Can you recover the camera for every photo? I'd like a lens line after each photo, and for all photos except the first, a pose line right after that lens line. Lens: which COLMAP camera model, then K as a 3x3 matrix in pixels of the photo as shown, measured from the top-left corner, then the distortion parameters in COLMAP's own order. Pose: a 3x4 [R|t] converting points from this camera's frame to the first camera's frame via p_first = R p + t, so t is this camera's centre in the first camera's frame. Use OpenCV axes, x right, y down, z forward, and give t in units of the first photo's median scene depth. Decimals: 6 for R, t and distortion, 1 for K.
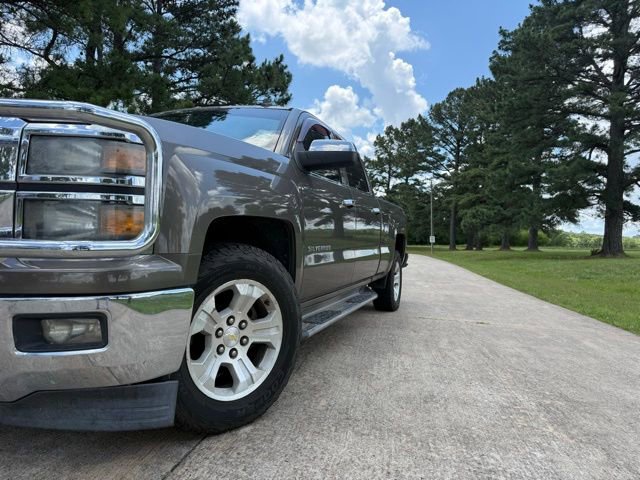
lens RADIAL K [[454.2, 0, 320.6], [0, 454.2, 235.9], [0, 0, 1]] dist [0.032089, -0.046350]
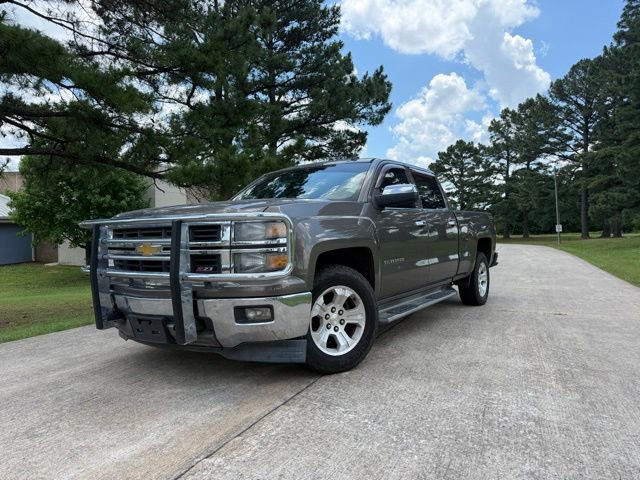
lens RADIAL K [[454.2, 0, 313.4], [0, 454.2, 236.7], [0, 0, 1]] dist [0.032089, -0.046350]
pose [[0.963465, -0.050739, -0.262984, 0.013085], [0.053350, 0.998572, 0.002791, -0.006592], [0.262467, -0.016719, 0.964796, -0.044903]]
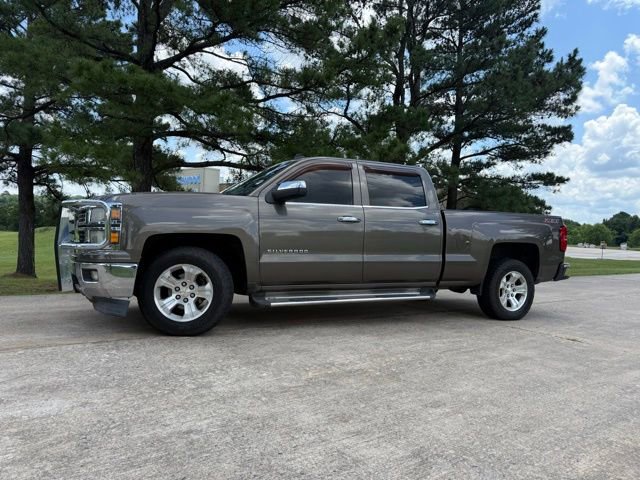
lens RADIAL K [[454.2, 0, 318.4], [0, 454.2, 227.9], [0, 0, 1]] dist [0.032089, -0.046350]
pose [[0.704620, -0.029463, -0.708973, 0.116637], [-0.000677, 0.999109, -0.042193, 0.001251], [0.709585, 0.030210, 0.703972, -0.002015]]
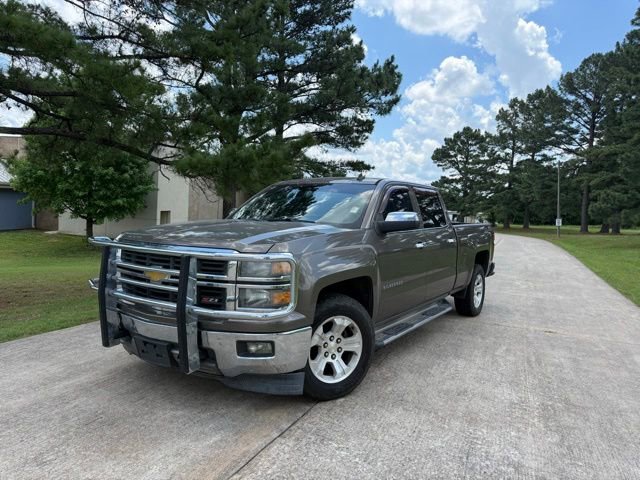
lens RADIAL K [[454.2, 0, 320.6], [0, 454.2, 229.8], [0, 0, 1]] dist [0.032089, -0.046350]
pose [[0.967867, 0.009063, -0.251299, 0.013786], [0.000579, 0.999267, 0.038268, -0.020846], [0.251462, -0.037184, 0.967153, -0.048469]]
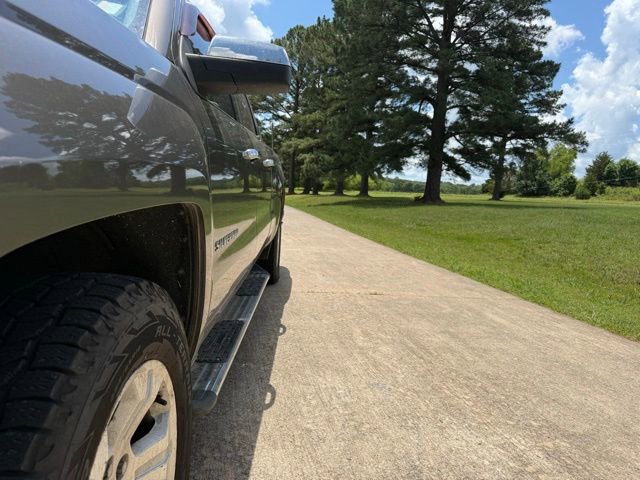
lens RADIAL K [[454.2, 0, 321.3], [0, 454.2, 243.3], [0, 0, 1]] dist [0.032089, -0.046350]
pose [[0.936484, -0.025364, 0.349791, -0.008780], [-0.025267, 0.989910, 0.139426, -0.004673], [-0.349798, -0.139408, 0.926395, 0.043447]]
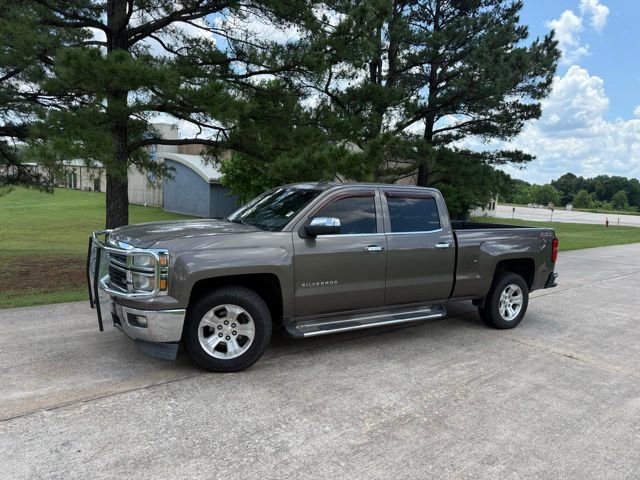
lens RADIAL K [[454.2, 0, 316.3], [0, 454.2, 230.9], [0, 0, 1]] dist [0.032089, -0.046350]
pose [[0.764551, 0.049367, -0.642670, 0.100958], [-0.011213, 0.997930, 0.063317, -0.026195], [0.644466, -0.041203, 0.763522, -0.023182]]
